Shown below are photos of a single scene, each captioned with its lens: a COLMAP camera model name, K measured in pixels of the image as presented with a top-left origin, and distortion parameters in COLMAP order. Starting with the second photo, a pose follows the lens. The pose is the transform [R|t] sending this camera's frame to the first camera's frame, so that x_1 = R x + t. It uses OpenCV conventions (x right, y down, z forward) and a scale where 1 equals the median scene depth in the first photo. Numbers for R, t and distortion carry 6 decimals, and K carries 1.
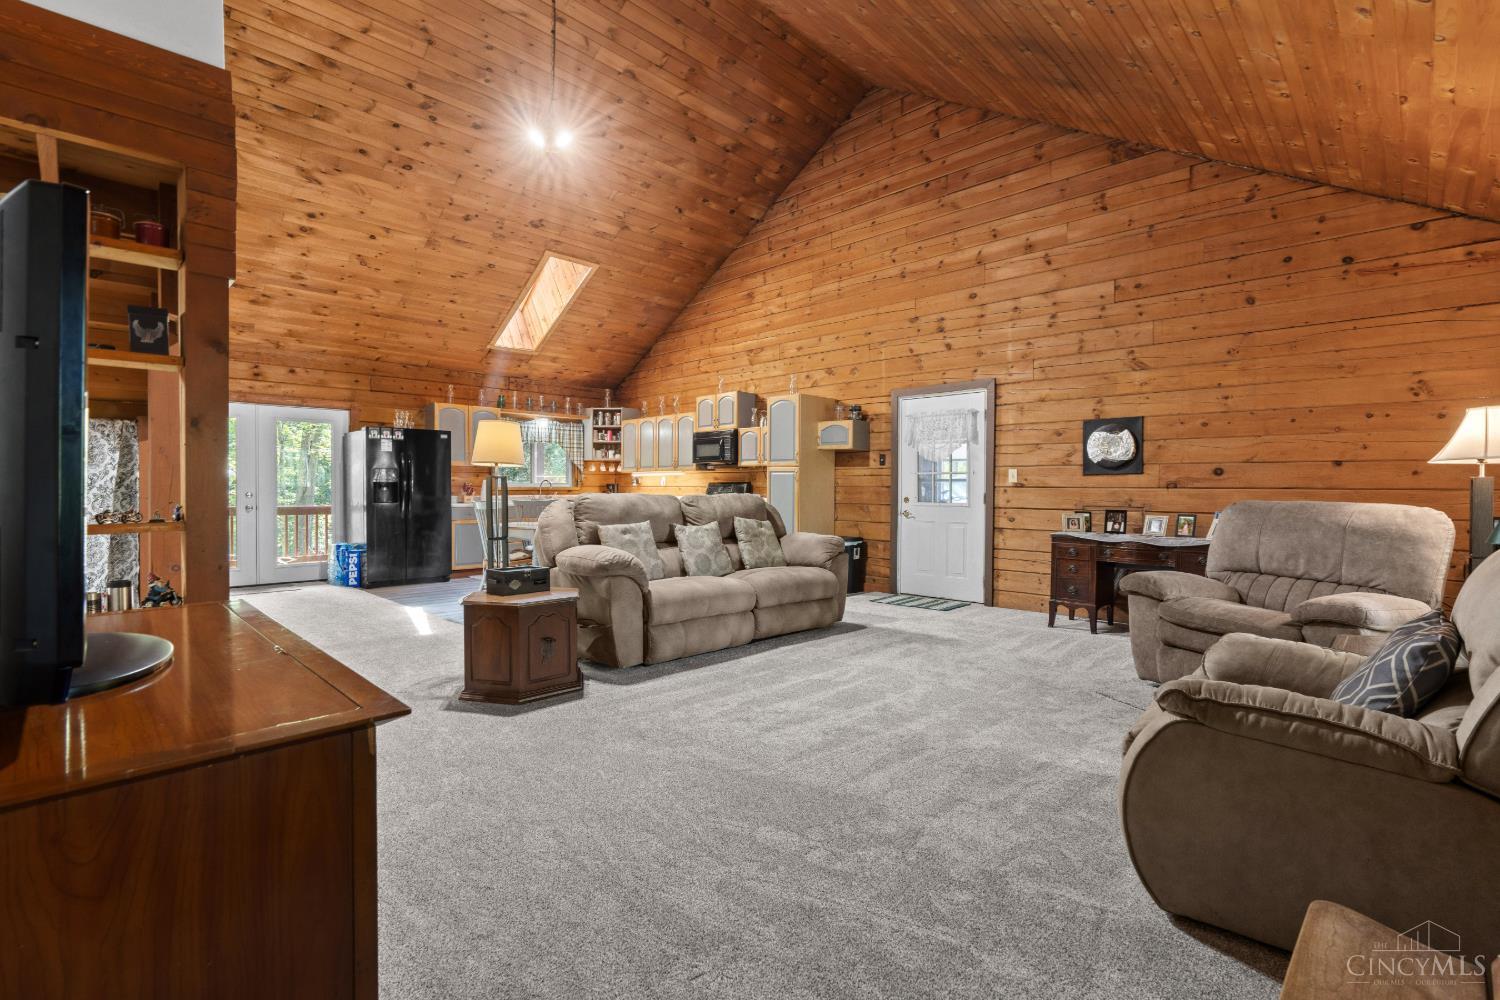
lens RADIAL K [[683.3, 0, 742.4], [0, 683.3, 499.3], [0, 0, 1]] dist [-0.019244, 0.000379]
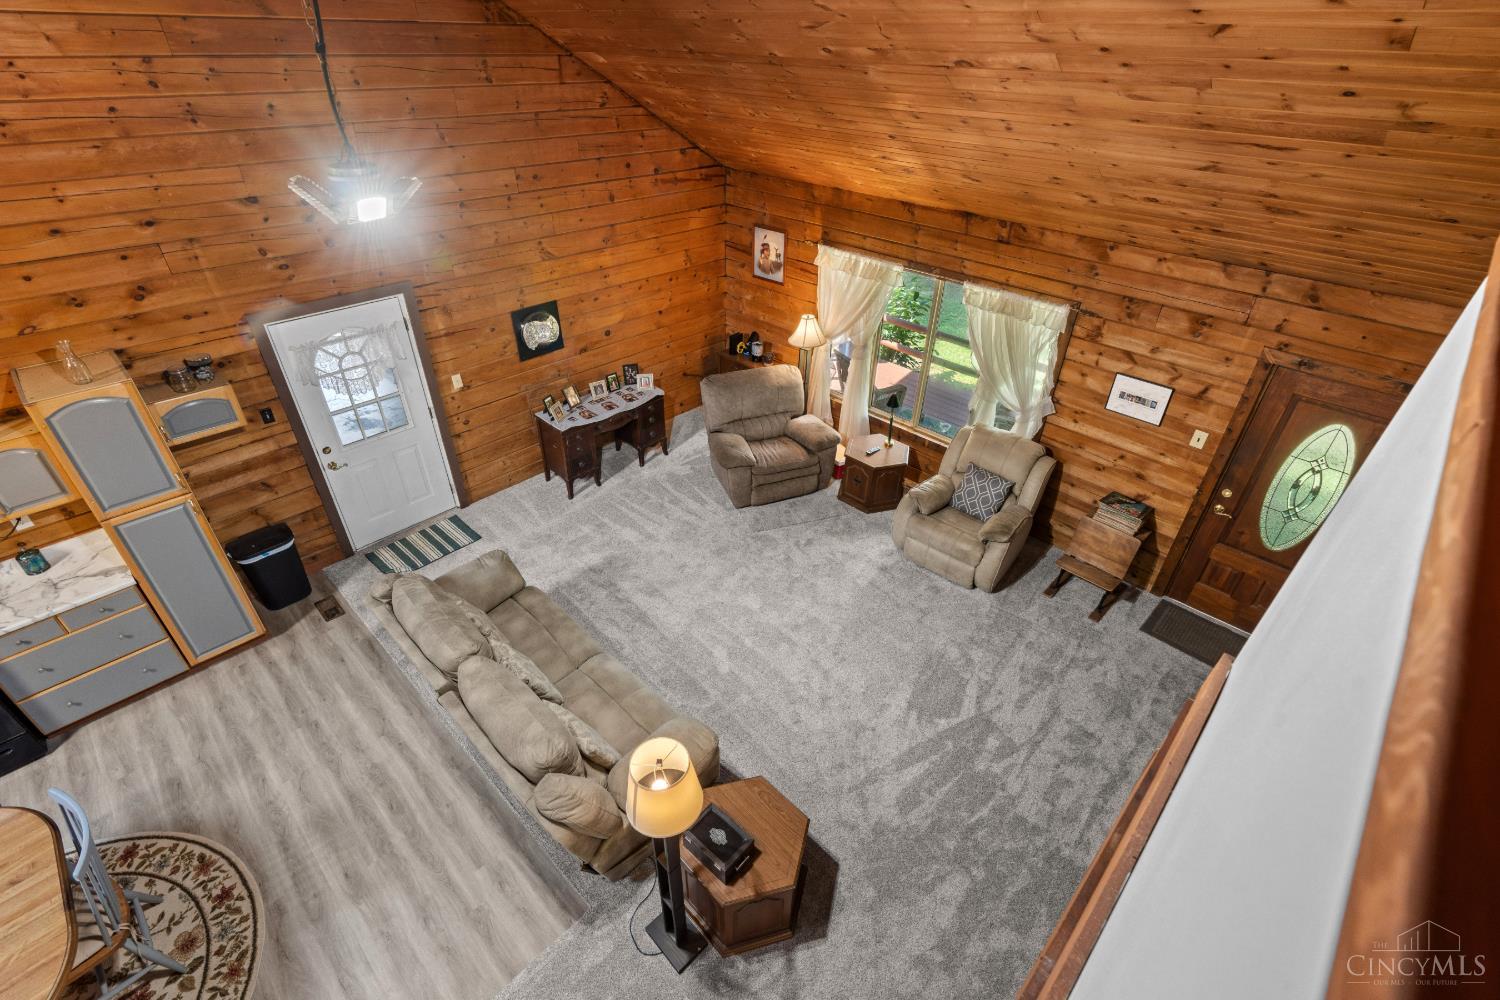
lens RADIAL K [[682.6, 0, 750.0], [0, 682.6, 500.0], [0, 0, 1]] dist [-0.010058, 0.000378]
pose [[-0.027625, -0.572759, 0.819258, -0.389470], [-0.001796, 0.819598, 0.572936, -0.354564], [-0.999617, 0.014356, -0.023670, 0.493640]]
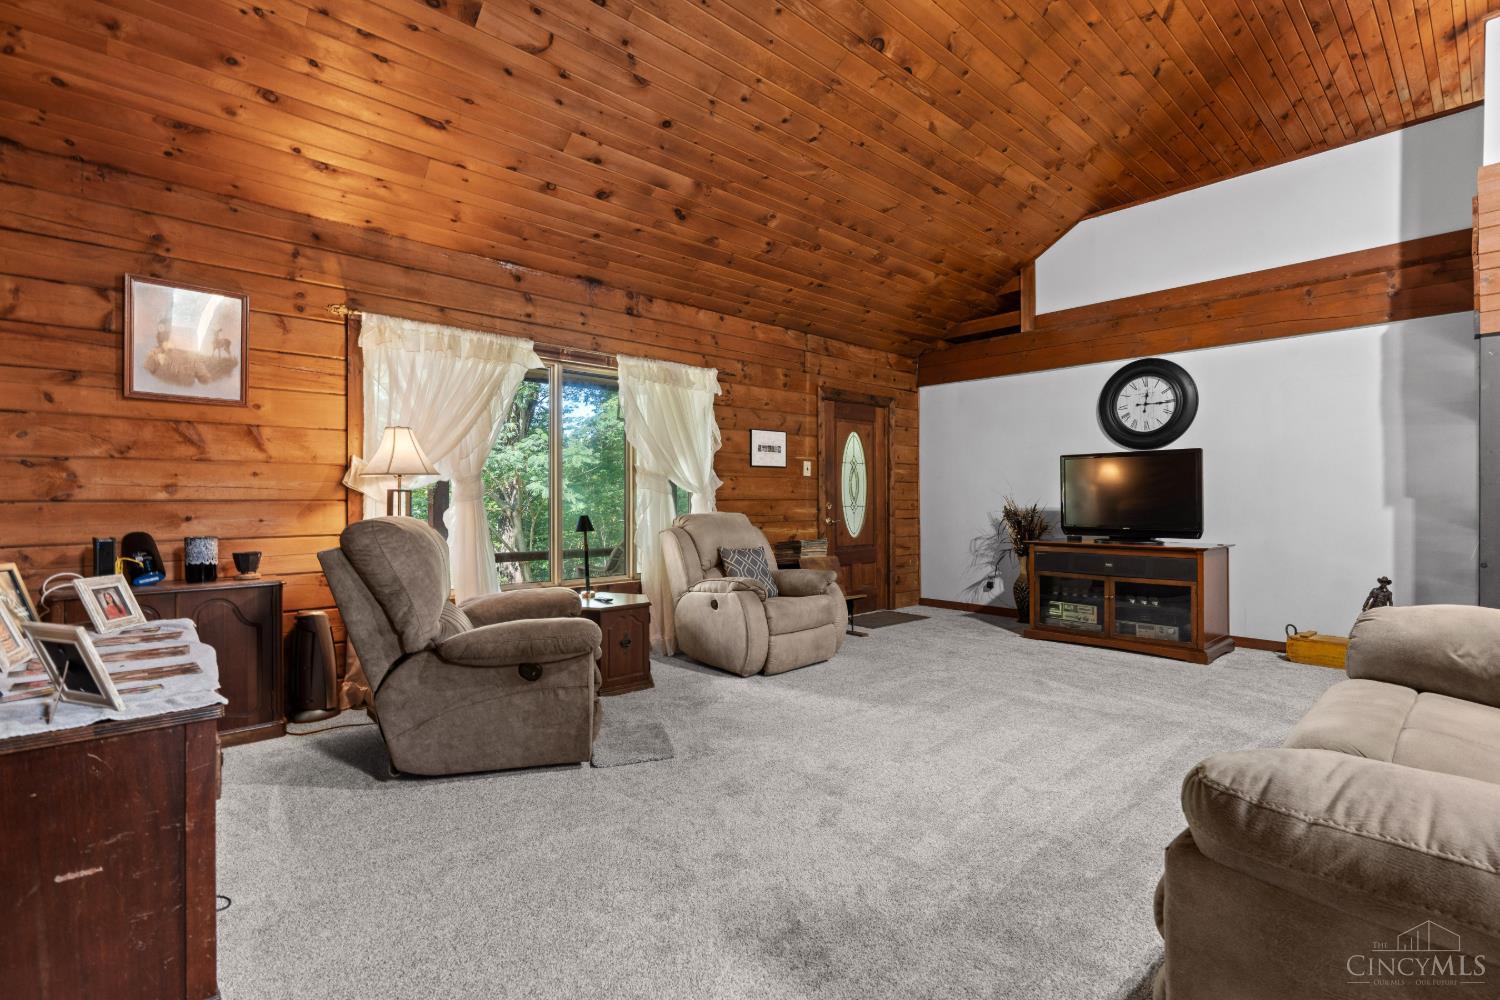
lens RADIAL K [[688.8, 0, 772.3], [0, 688.8, 500.7], [0, 0, 1]] dist [-0.012578, 0.000061]
pose [[-0.999844, -0.005117, 0.016897, 0.180238], [-0.004751, 0.999755, 0.021636, -0.016551], [-0.017004, 0.021552, -0.999623, 0.853576]]
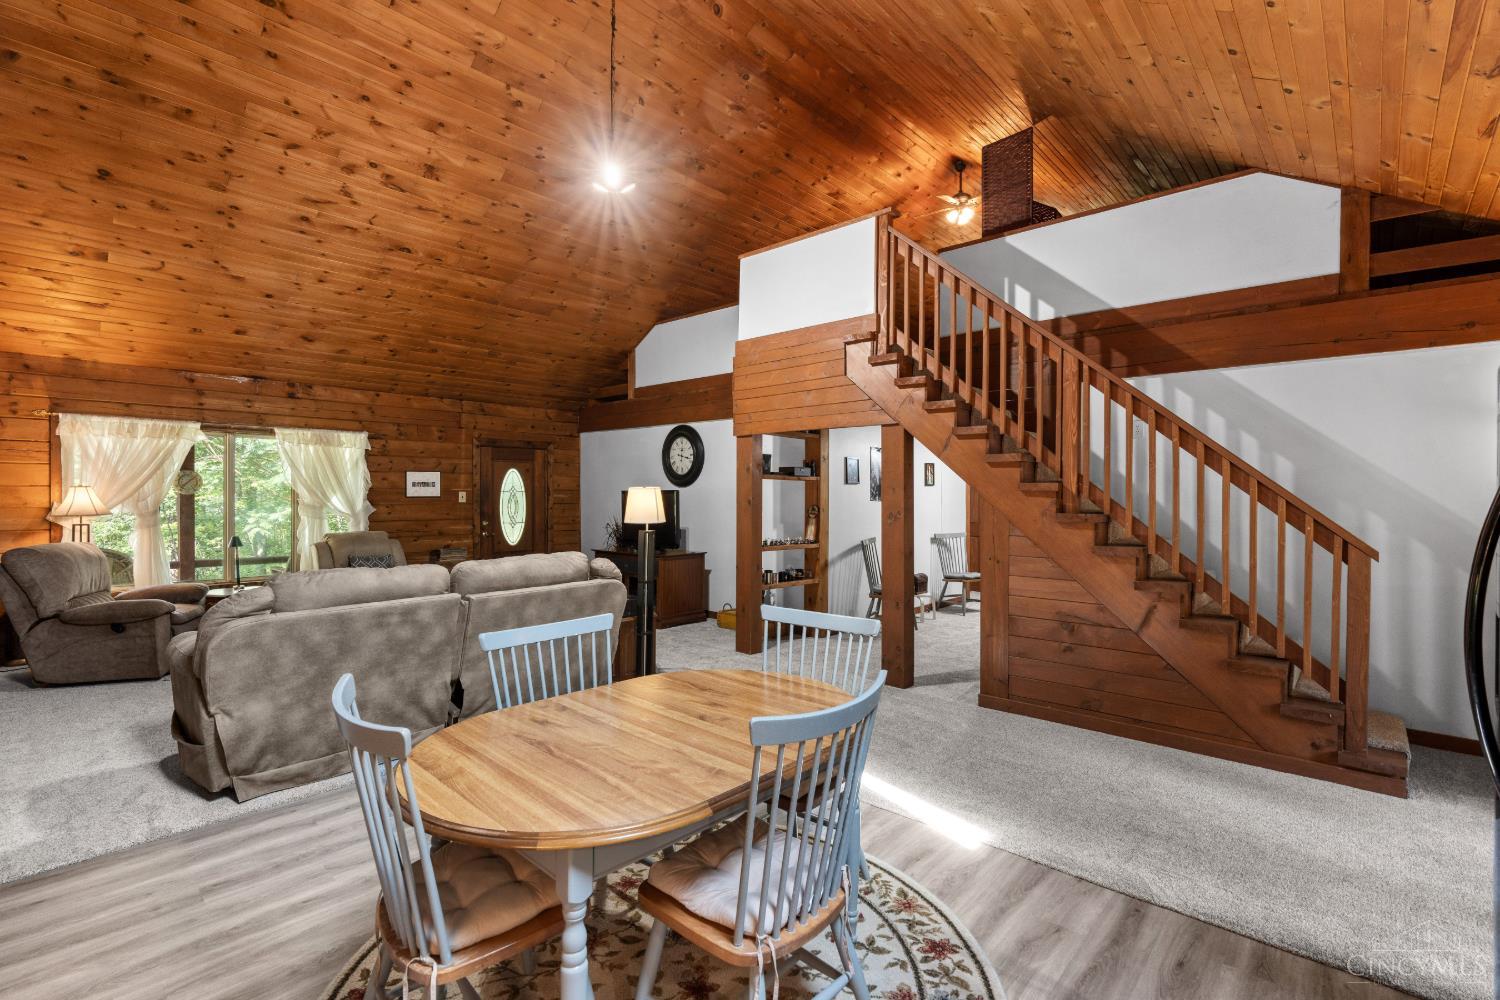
lens RADIAL K [[689.7, 0, 750.0], [0, 689.7, 500.0], [0, 0, 1]] dist [0.008128, 0.000692]
pose [[-0.998917, -0.010027, -0.045432, -0.259816], [-0.011359, 0.999511, 0.029144, -0.069599], [0.045118, 0.029628, -0.998542, 1.192212]]
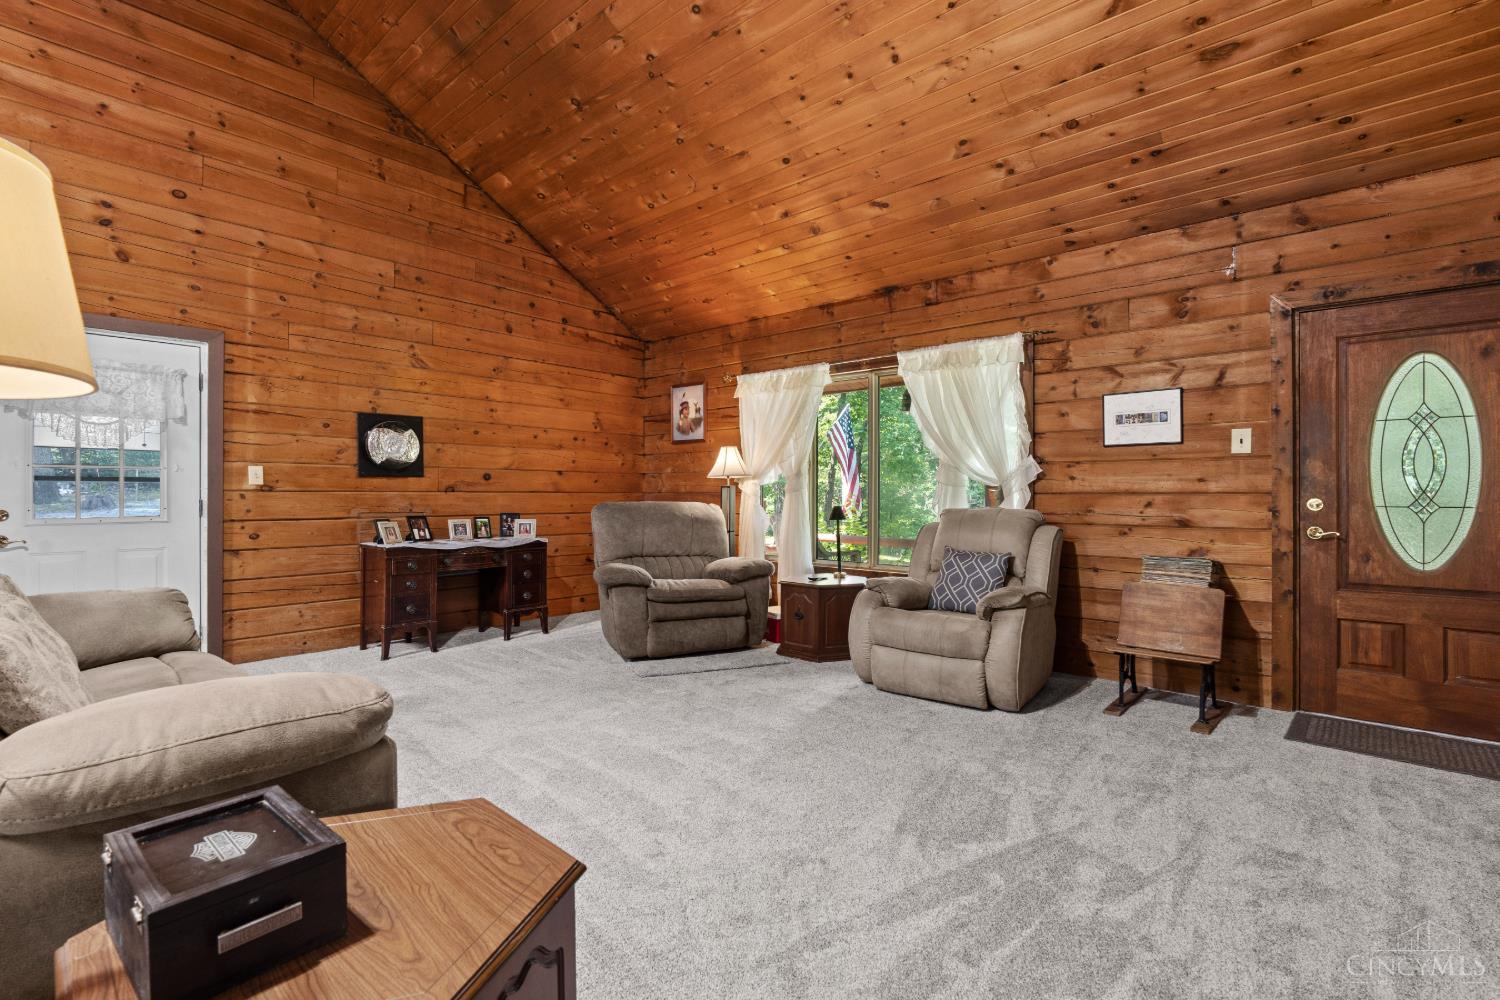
lens RADIAL K [[694.1, 0, 757.6], [0, 694.1, 492.0], [0, 0, 1]] dist [-0.008706, 0.001145]
pose [[-0.071852, -0.002349, 0.997413, -0.293136], [0.015717, 0.999870, 0.003487, -0.008643], [-0.997291, 0.015927, -0.071806, 0.420656]]
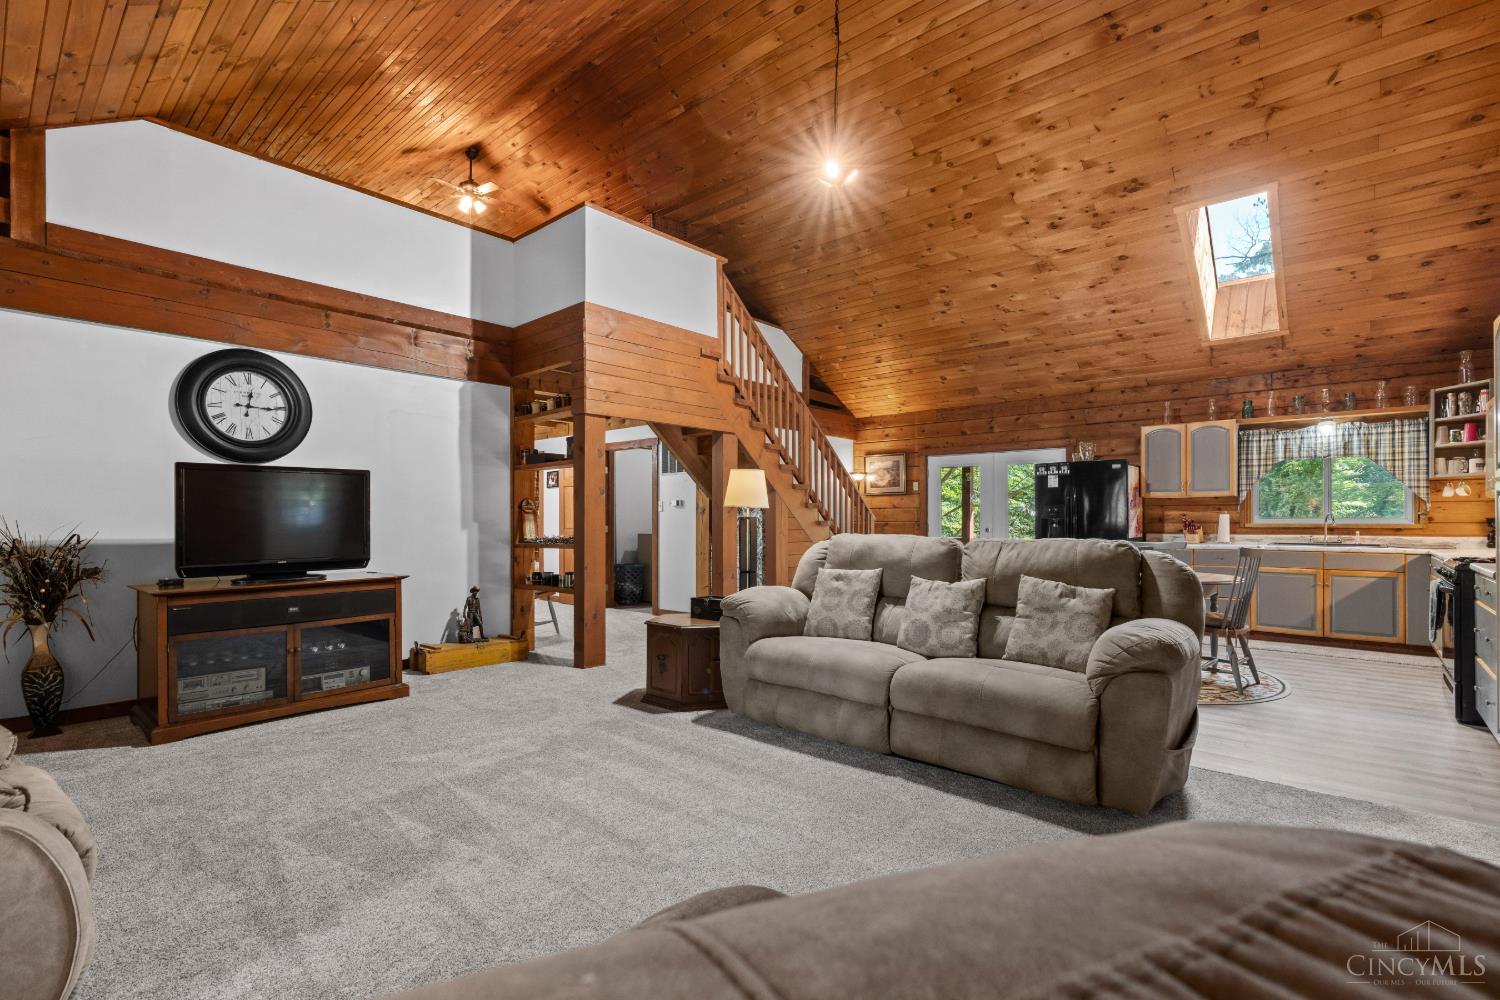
lens RADIAL K [[680.0, 0, 754.7], [0, 680.0, 514.8], [0, 0, 1]] dist [-0.001069, 0.000082]
pose [[0.084870, -0.008110, -0.996359, 0.414328], [-0.015948, 0.999828, -0.009497, -0.014521], [0.996264, 0.016695, 0.084726, 0.484874]]
